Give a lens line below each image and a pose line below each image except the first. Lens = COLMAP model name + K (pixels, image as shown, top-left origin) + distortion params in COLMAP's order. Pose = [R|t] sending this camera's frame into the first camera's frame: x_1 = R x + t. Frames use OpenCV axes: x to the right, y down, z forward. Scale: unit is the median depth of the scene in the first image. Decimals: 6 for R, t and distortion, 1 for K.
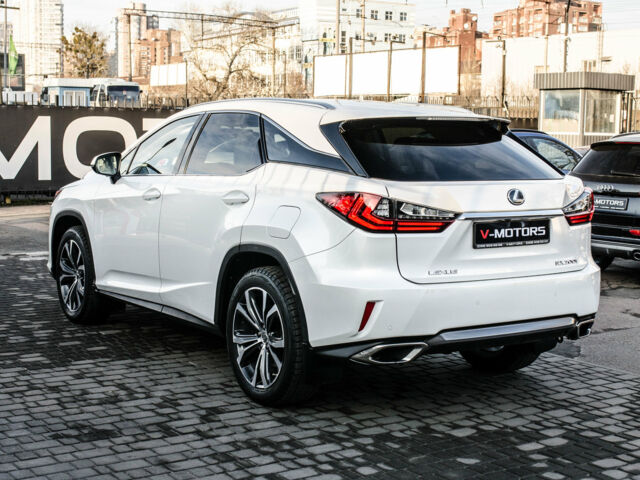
lens RADIAL K [[1002.2, 0, 371.8], [0, 1002.2, 239.5], [0, 0, 1]] dist [0.003013, 0.089269]
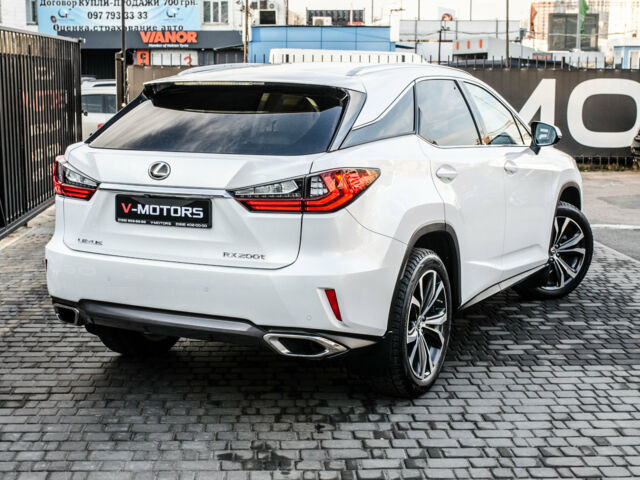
lens RADIAL K [[1038.0, 0, 320.0], [0, 1038.0, 240.0], [0, 0, 1]] dist [-0.054440, 0.033342]
pose [[0.472263, 0.117008, -0.873657, 1.011891], [-0.086728, 0.992509, 0.086044, -0.072004], [0.877181, 0.035135, 0.478874, 0.682741]]
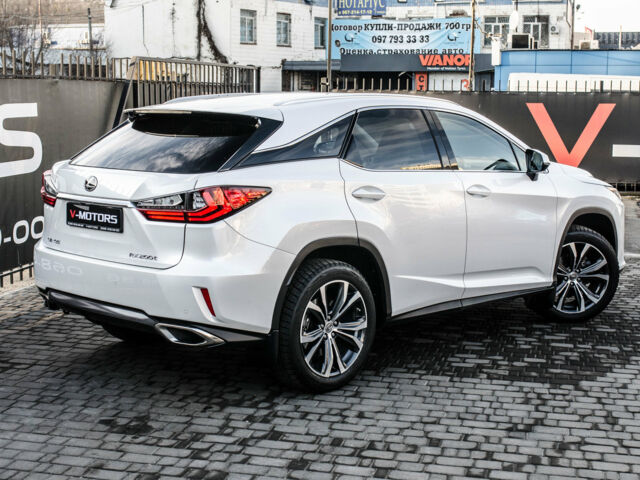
lens RADIAL K [[1038.0, 0, 320.0], [0, 1038.0, 240.0], [0, 0, 1]] dist [-0.054440, 0.033342]
pose [[0.200803, 0.113395, -0.973047, 1.271978], [-0.106530, 0.989915, 0.093376, -0.111572], [0.973822, 0.084908, 0.210858, 1.003252]]
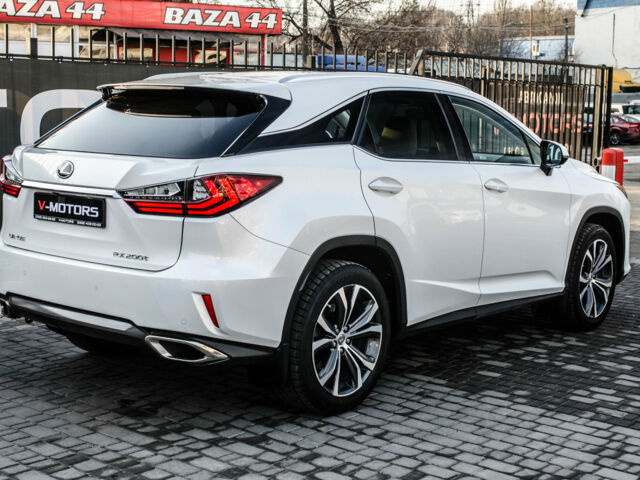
lens RADIAL K [[1038.0, 0, 320.0], [0, 1038.0, 240.0], [0, 0, 1]] dist [-0.054440, 0.033342]
pose [[0.274335, 0.113143, -0.954955, 1.101725], [-0.120733, 0.989249, 0.082523, -0.083766], [0.954025, 0.092656, 0.285046, 0.951822]]
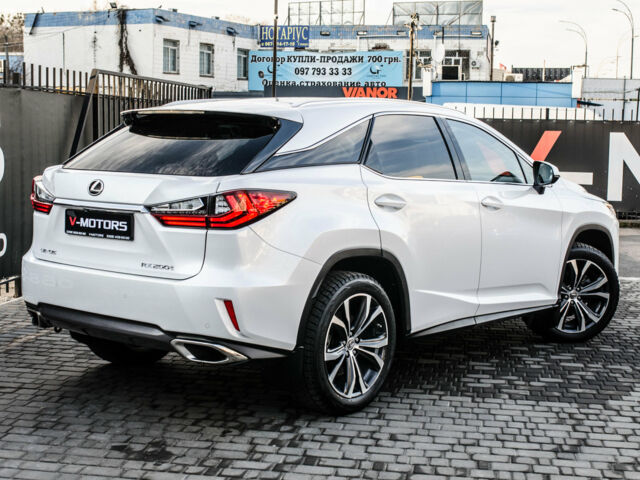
lens RADIAL K [[1038.0, 0, 320.0], [0, 1038.0, 240.0], [0, 0, 1]] dist [-0.054440, 0.033342]
pose [[0.279749, 0.083063, -0.956473, 1.173890], [-0.114872, 0.991989, 0.052550, -0.069379], [0.953176, 0.095171, 0.287050, 0.916284]]
